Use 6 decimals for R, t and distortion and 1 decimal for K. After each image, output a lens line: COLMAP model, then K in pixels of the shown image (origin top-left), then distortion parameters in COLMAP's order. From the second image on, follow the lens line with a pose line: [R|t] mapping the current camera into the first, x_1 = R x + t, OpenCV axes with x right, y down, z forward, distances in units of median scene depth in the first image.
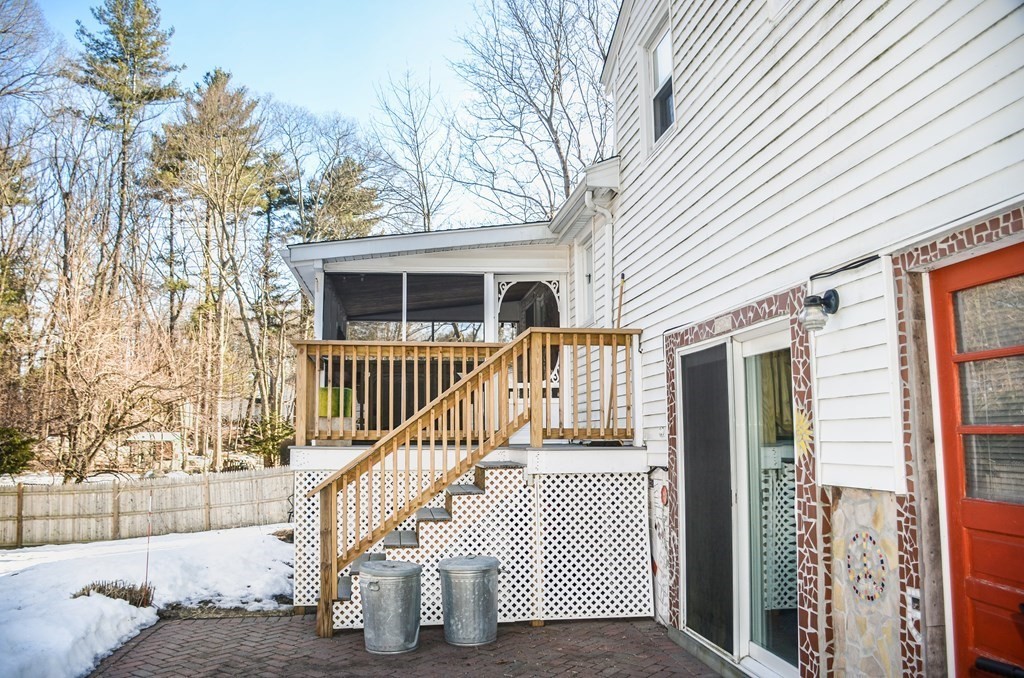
lens RADIAL K [[810.0, 0, 512.6], [0, 810.0, 341.1], [0, 0, 1]] dist [-0.147603, 0.104722]
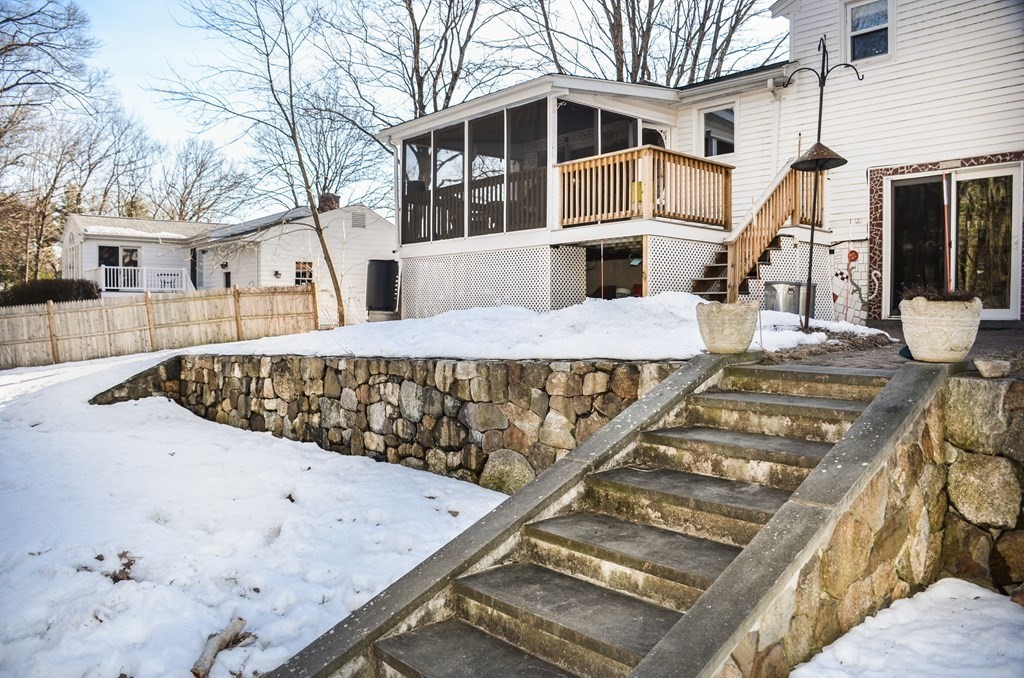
lens RADIAL K [[810.0, 0, 501.7], [0, 810.0, 346.7], [0, 0, 1]] dist [-0.147603, 0.104722]
pose [[0.837487, -0.007151, 0.546411, -1.669043], [-0.072794, 0.989543, 0.124523, 0.257514], [-0.541588, -0.144062, 0.828208, -0.125930]]
